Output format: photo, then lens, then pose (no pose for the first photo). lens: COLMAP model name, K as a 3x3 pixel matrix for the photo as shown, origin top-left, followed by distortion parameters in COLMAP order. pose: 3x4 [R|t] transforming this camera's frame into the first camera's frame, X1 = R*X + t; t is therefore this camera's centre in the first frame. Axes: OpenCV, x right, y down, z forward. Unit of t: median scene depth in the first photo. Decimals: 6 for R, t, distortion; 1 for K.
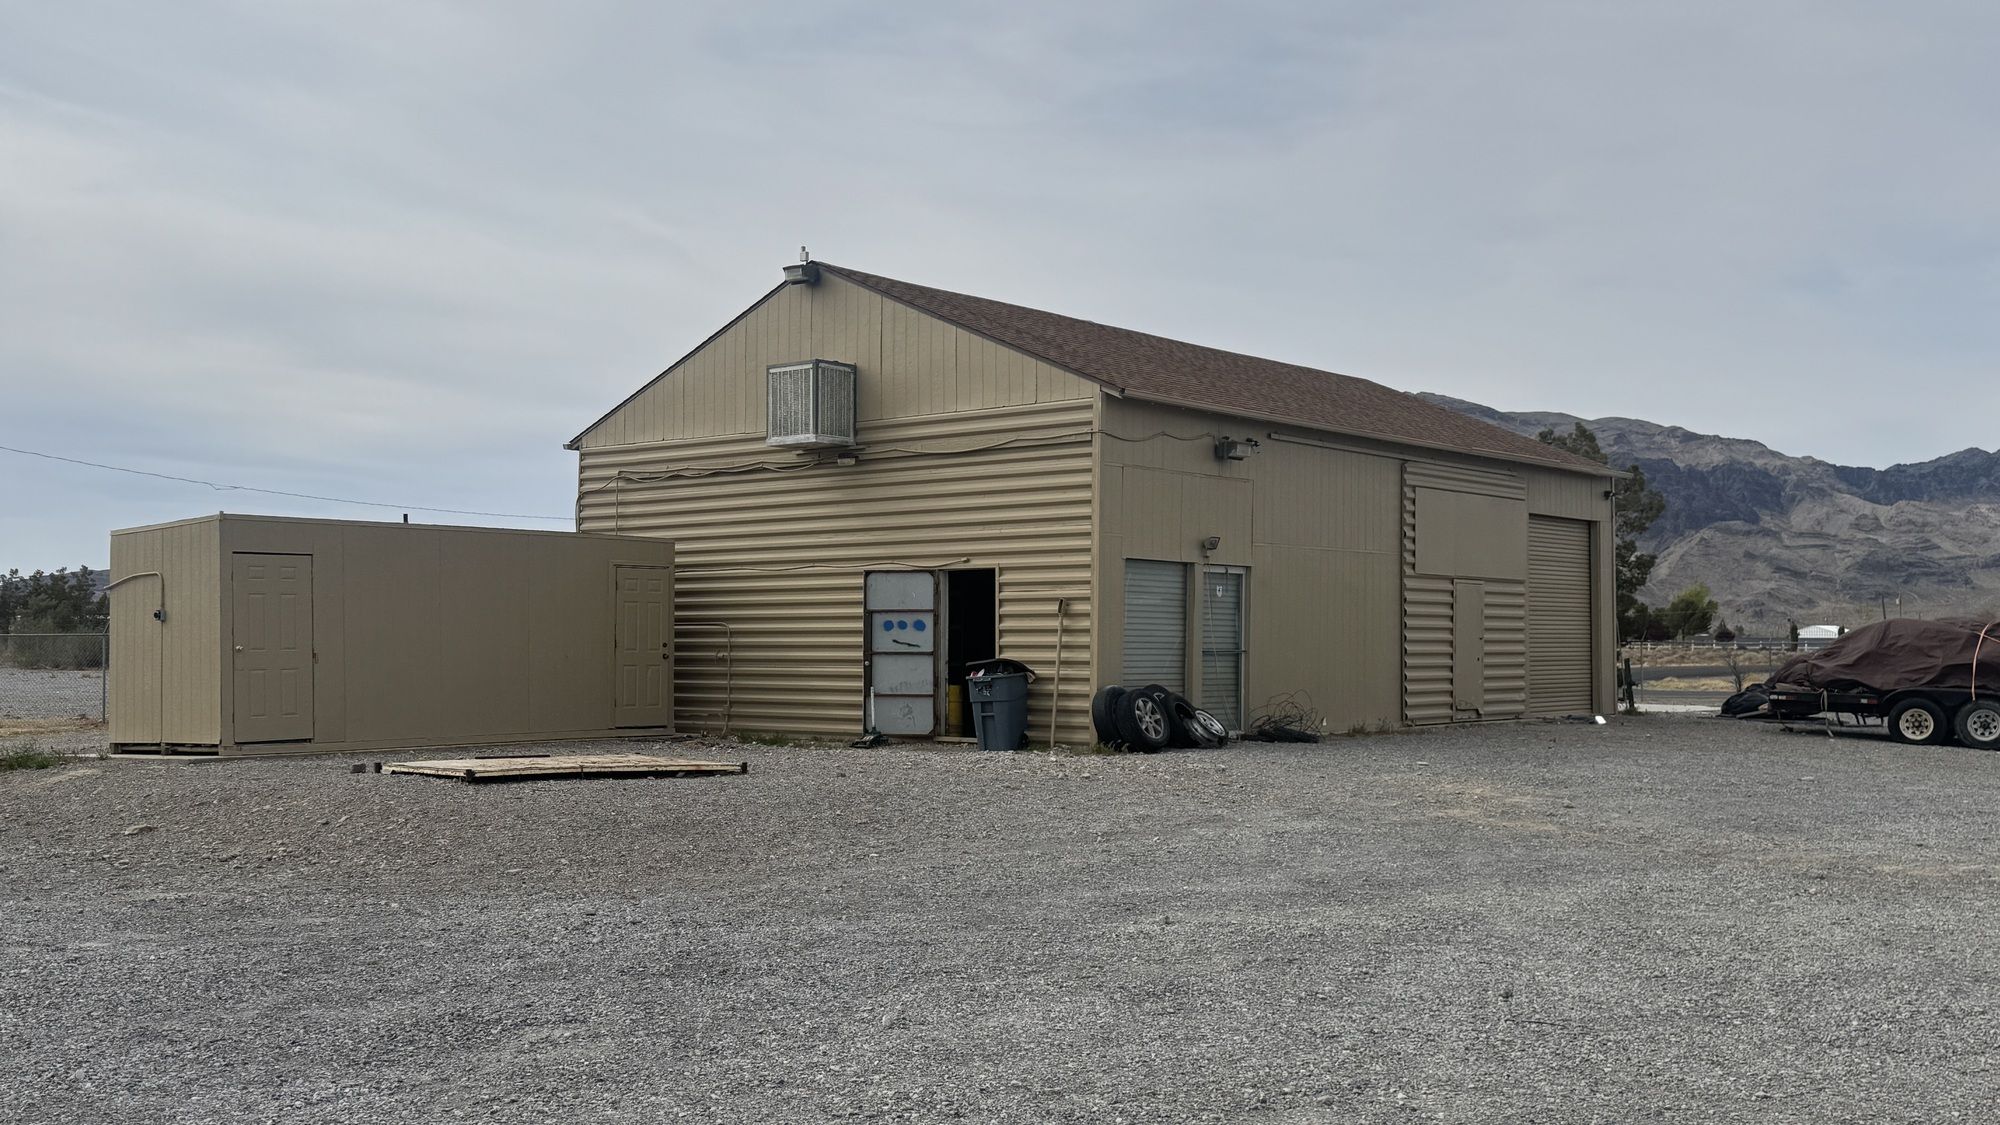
lens RADIAL K [[2000.8, 0, 1000.0], [0, 2000.8, 562.5], [0, 0, 1]] dist [0.062835, -0.024334]
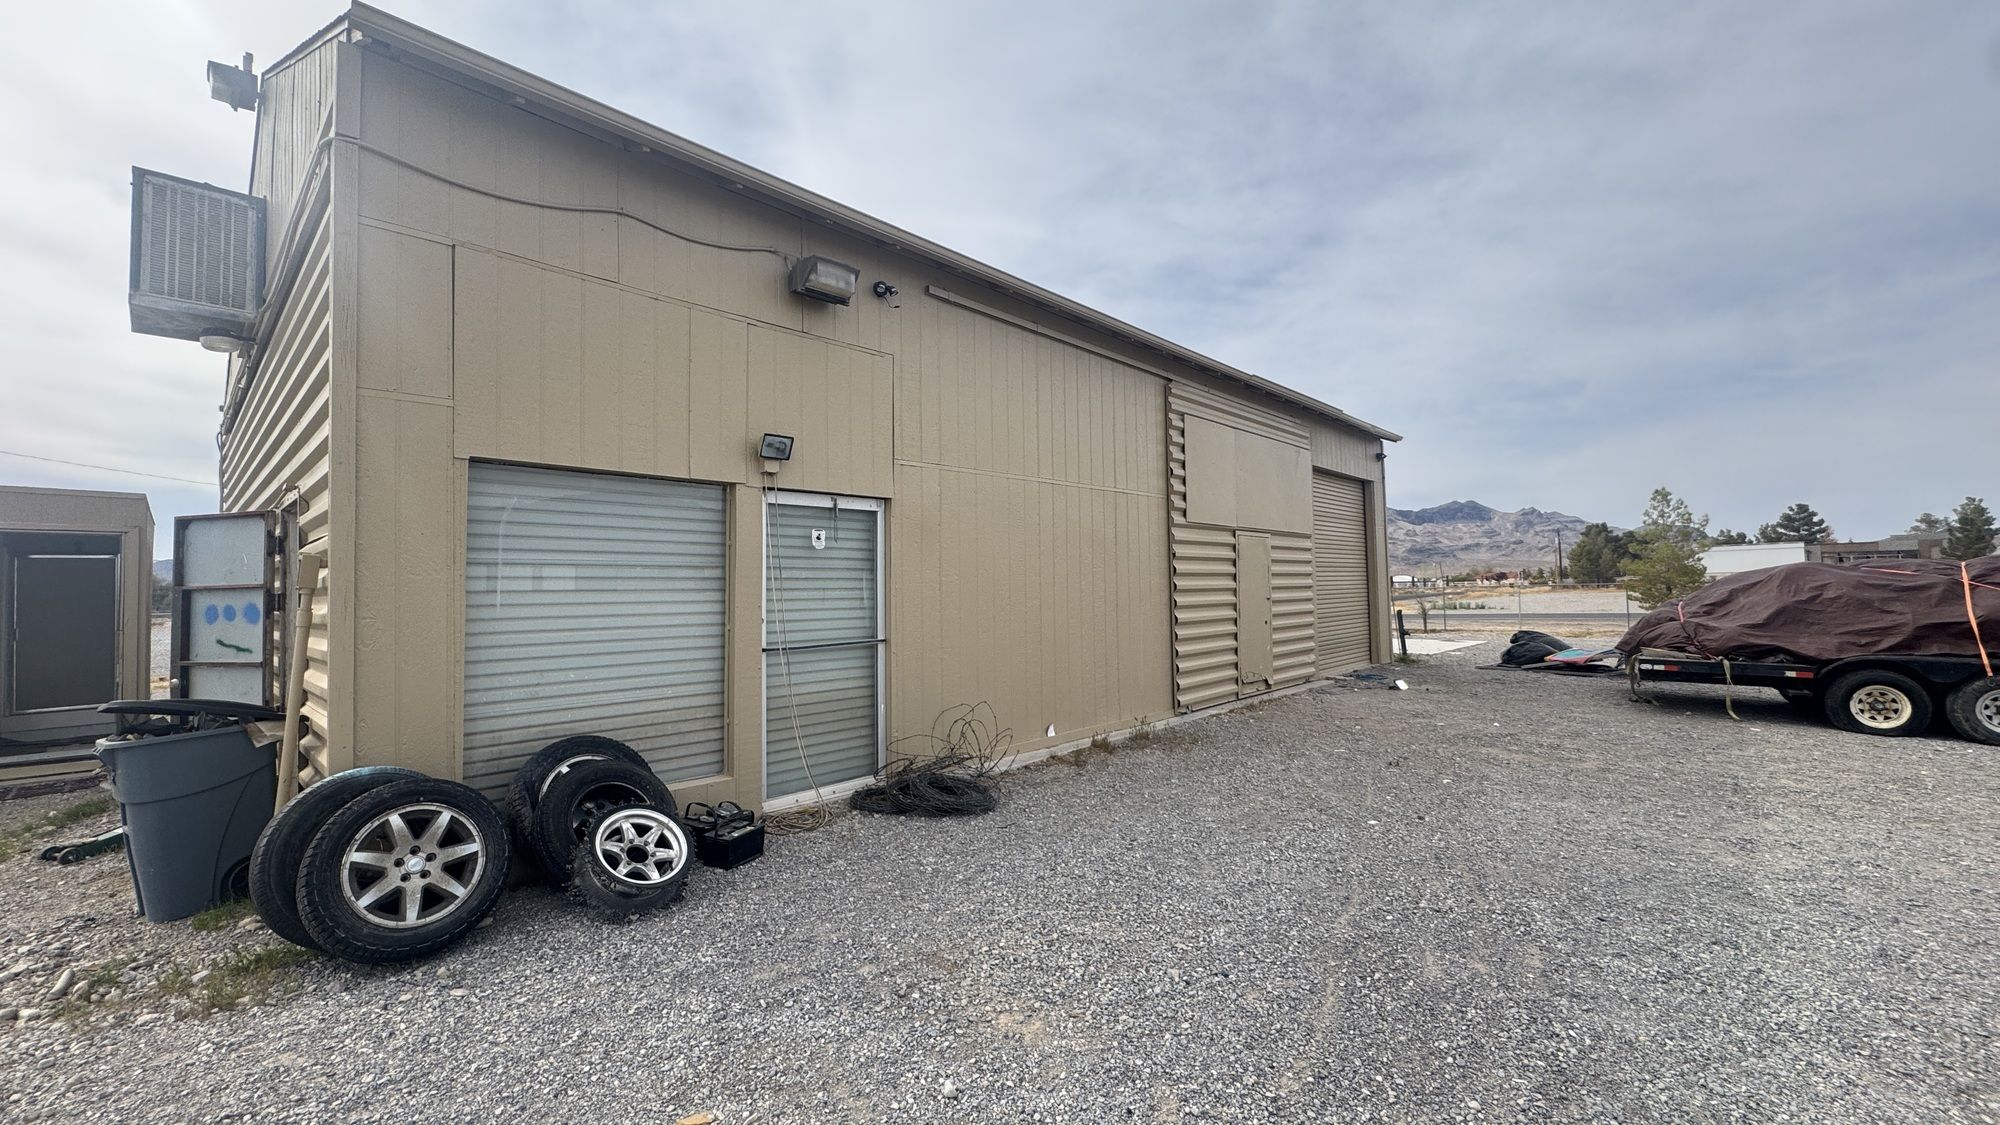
lens RADIAL K [[794.8, 0, 1000.0], [0, 794.8, 562.5], [0, 0, 1]] dist [-0.010869, -0.000067]
pose [[0.997310, -0.025185, -0.068837, 0.154824], [0.025418, 0.999674, 0.002512, 0.018983], [0.068751, -0.004255, 0.997625, 0.682229]]
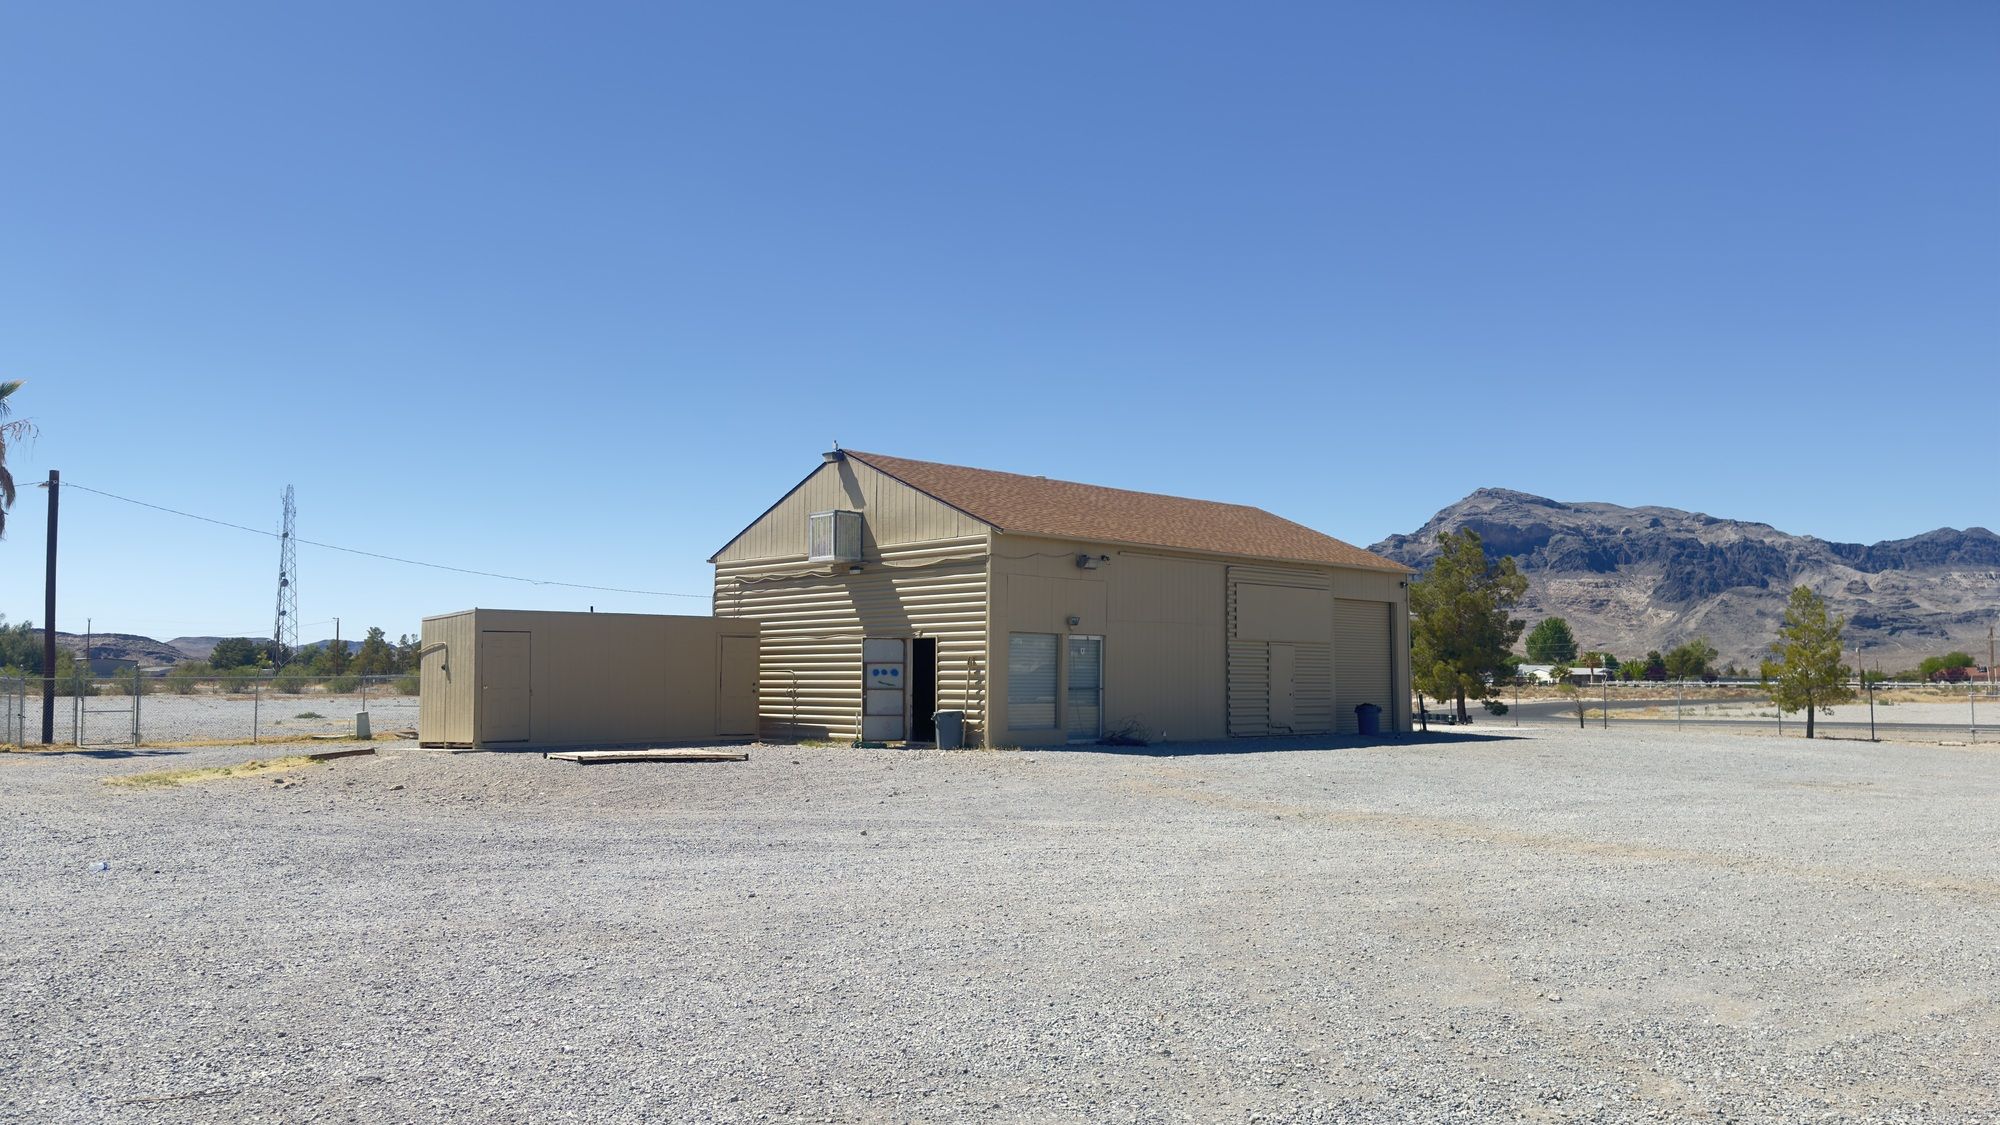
lens RADIAL K [[1492.7, 0, 1000.0], [0, 1492.7, 562.5], [0, 0, 1]] dist [0.037232, -0.004157]
pose [[0.993143, -0.007982, -0.116632, 0.161001], [0.003479, 0.999242, -0.038768, -0.009449], [0.116853, 0.038097, 0.992418, -0.172204]]
